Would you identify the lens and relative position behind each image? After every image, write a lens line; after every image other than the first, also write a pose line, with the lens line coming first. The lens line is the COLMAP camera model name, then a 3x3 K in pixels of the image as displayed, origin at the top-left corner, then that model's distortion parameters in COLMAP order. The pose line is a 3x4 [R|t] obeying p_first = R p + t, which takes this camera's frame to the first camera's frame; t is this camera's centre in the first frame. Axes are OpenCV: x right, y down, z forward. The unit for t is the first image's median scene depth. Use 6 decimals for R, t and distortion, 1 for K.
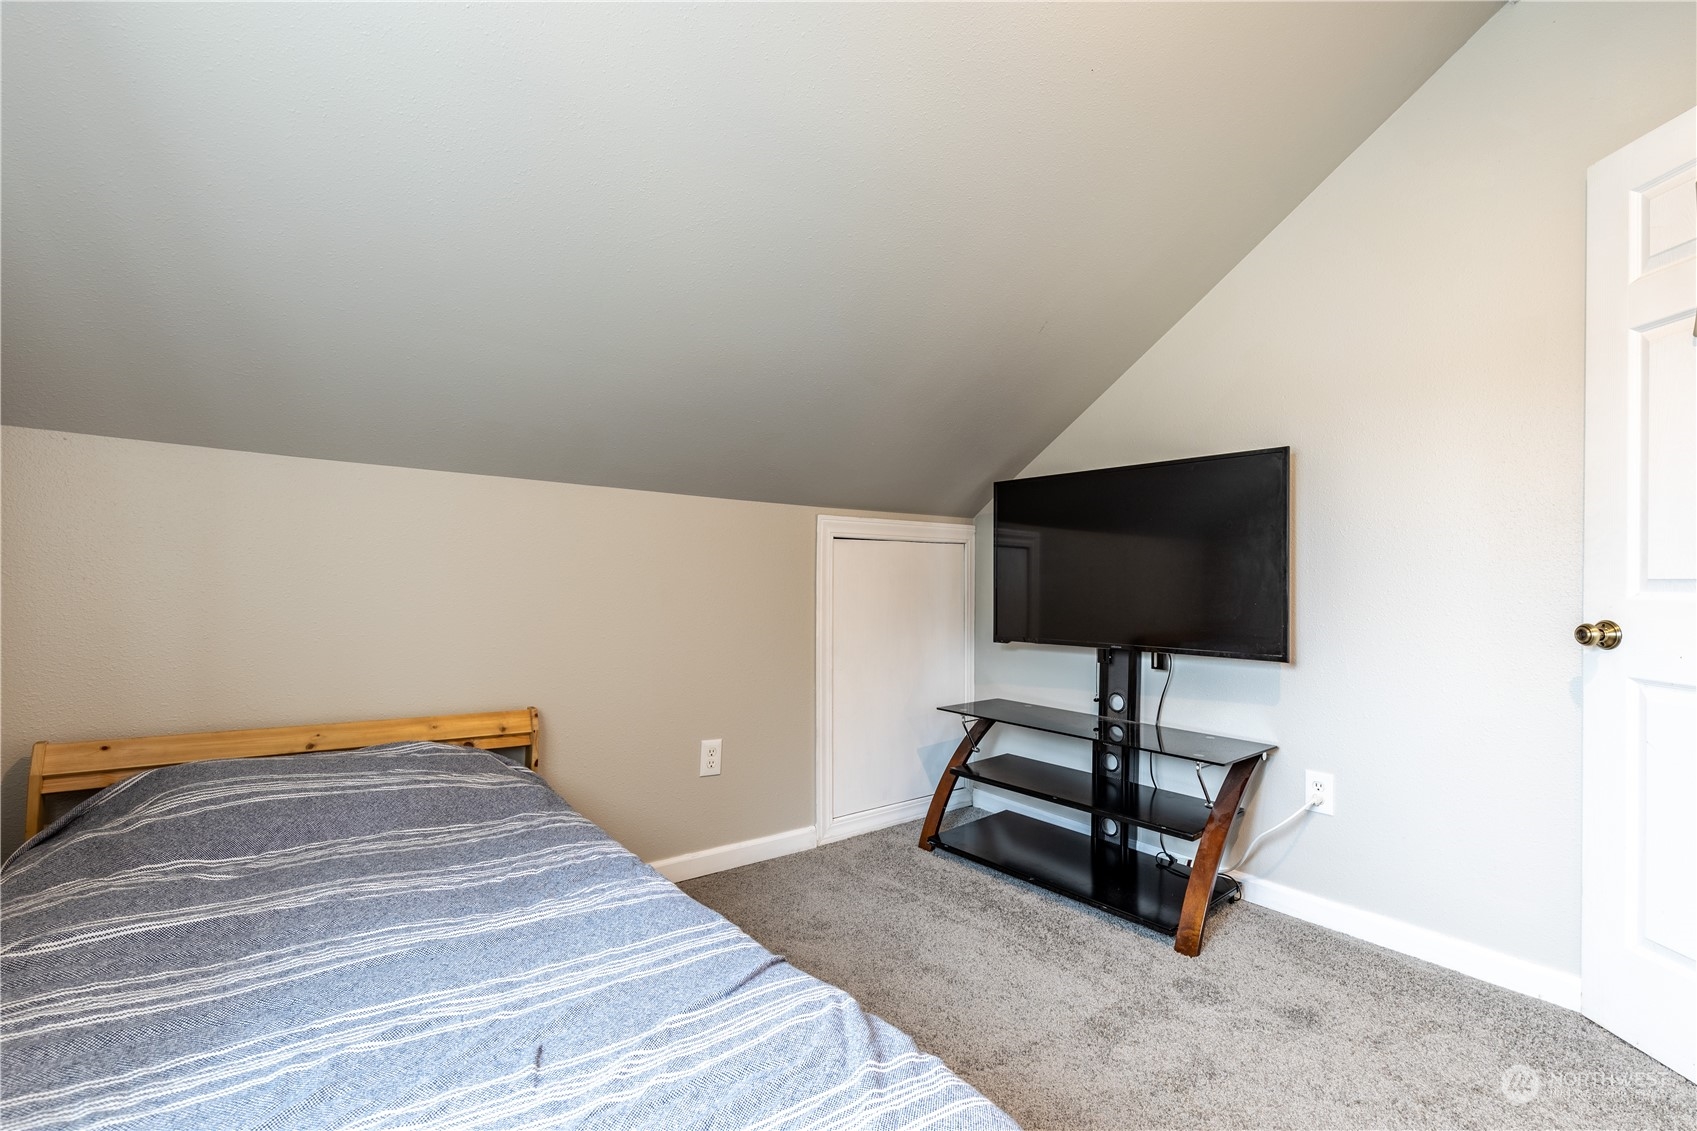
lens RADIAL K [[762.5, 0, 857.4], [0, 762.5, 572.7], [0, 0, 1]] dist [0.015496, -0.000613]
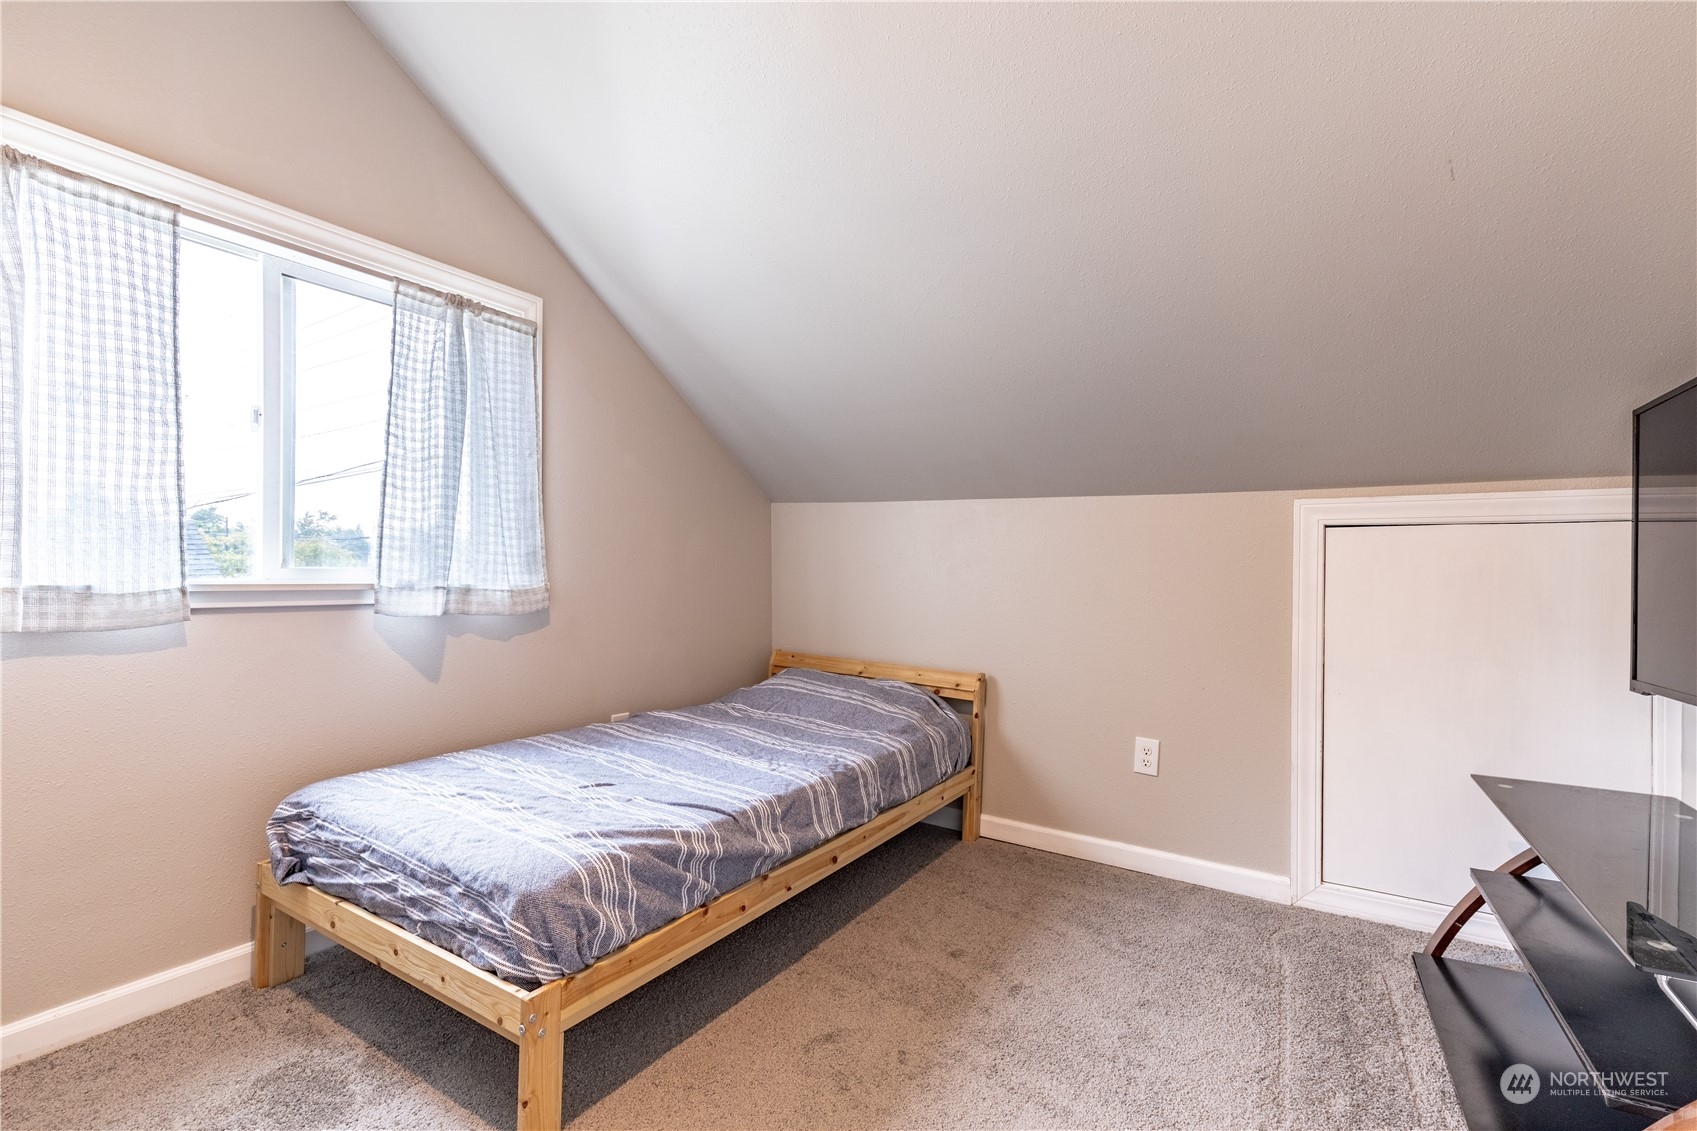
lens RADIAL K [[762.5, 0, 856.8], [0, 762.5, 569.8], [0, 0, 1]] dist [0.015496, -0.000613]
pose [[0.342890, -0.003174, -0.939370, 0.852863], [-0.007918, 0.999949, -0.006269, 0.011949], [0.939342, 0.009588, 0.342847, 0.419996]]
